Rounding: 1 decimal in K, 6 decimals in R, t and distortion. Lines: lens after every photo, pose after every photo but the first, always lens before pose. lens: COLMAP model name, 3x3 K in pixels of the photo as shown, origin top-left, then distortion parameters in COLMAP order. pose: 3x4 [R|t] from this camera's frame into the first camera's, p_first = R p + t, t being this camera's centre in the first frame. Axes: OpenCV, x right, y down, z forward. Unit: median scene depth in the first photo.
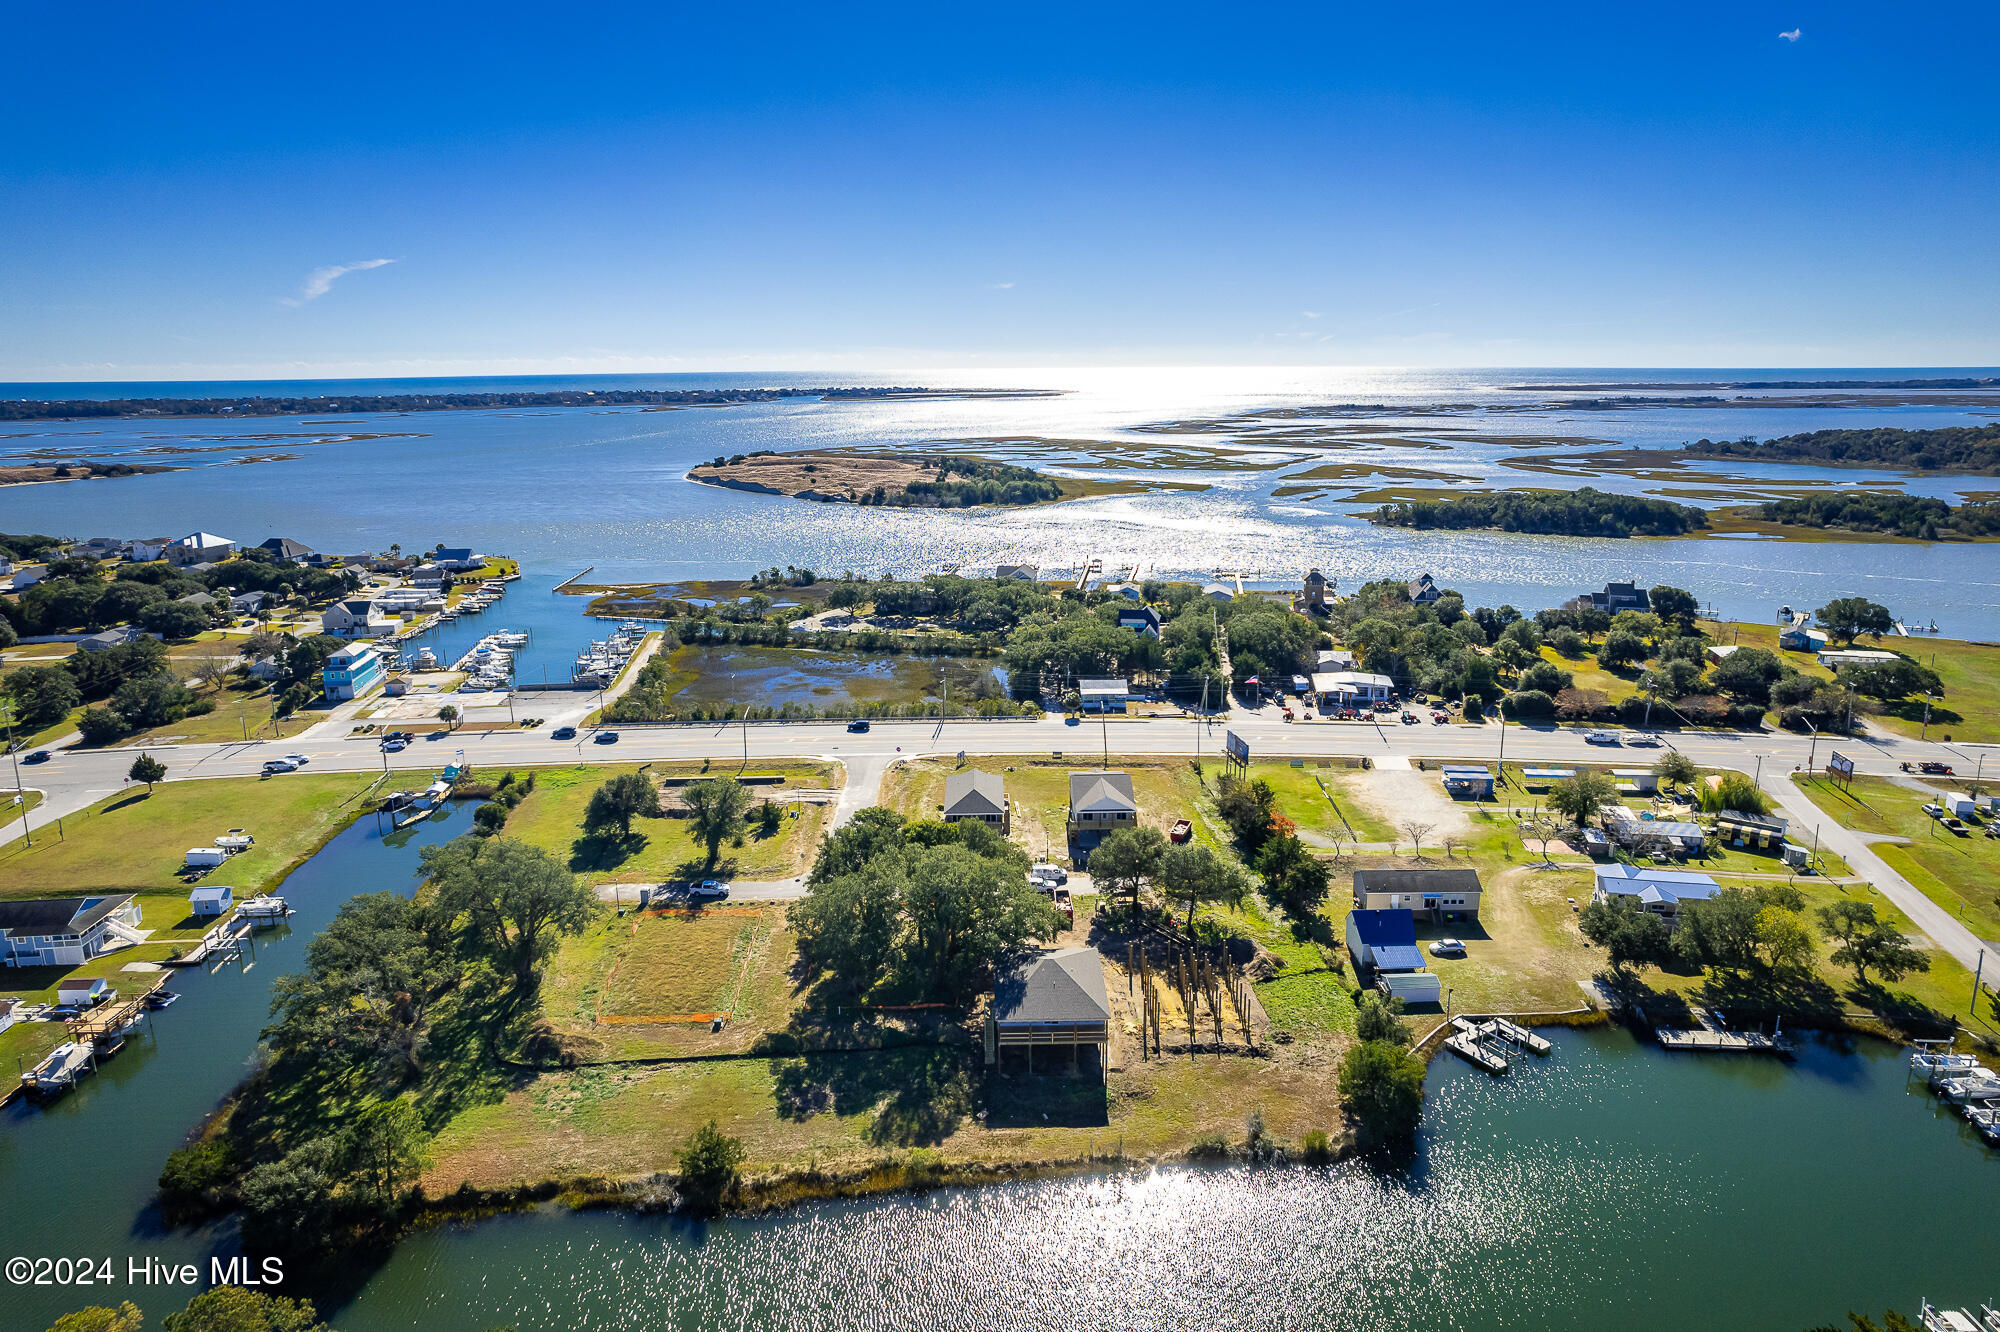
lens RADIAL K [[1305.6, 0, 1008.4], [0, 1305.6, 677.4], [0, 0, 1]] dist [-0.068402, 0.057675]
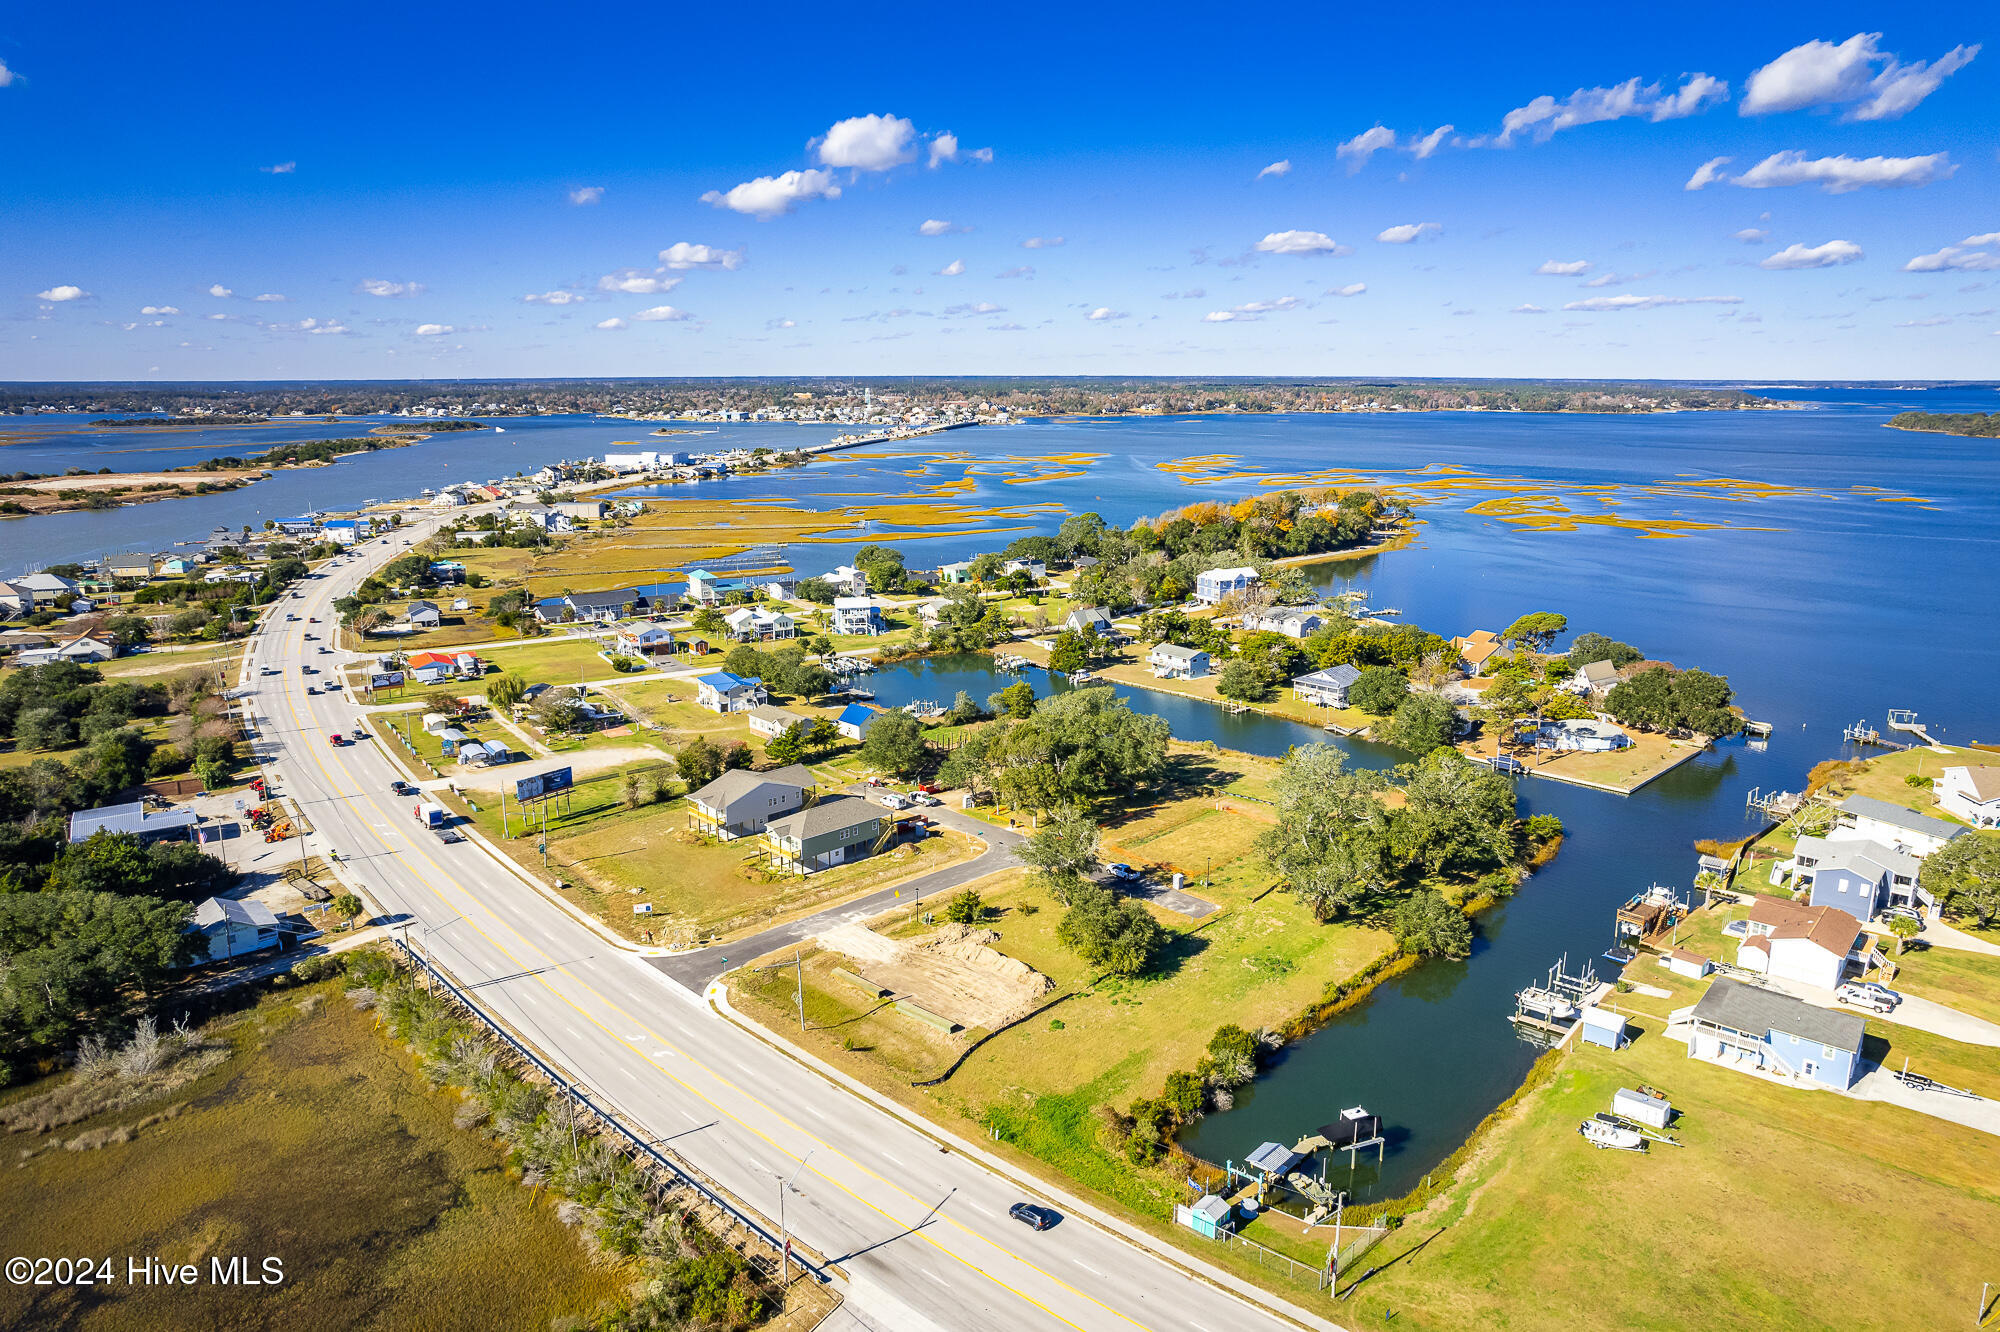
lens RADIAL K [[1305.6, 0, 998.5], [0, 1305.6, 658.7], [0, 0, 1]] dist [-0.068402, 0.057675]
pose [[-0.680848, -0.149750, 0.716953, -0.504465], [0.178853, 0.915249, 0.361014, -0.221761], [-0.710252, 0.374025, -0.596362, 0.928093]]
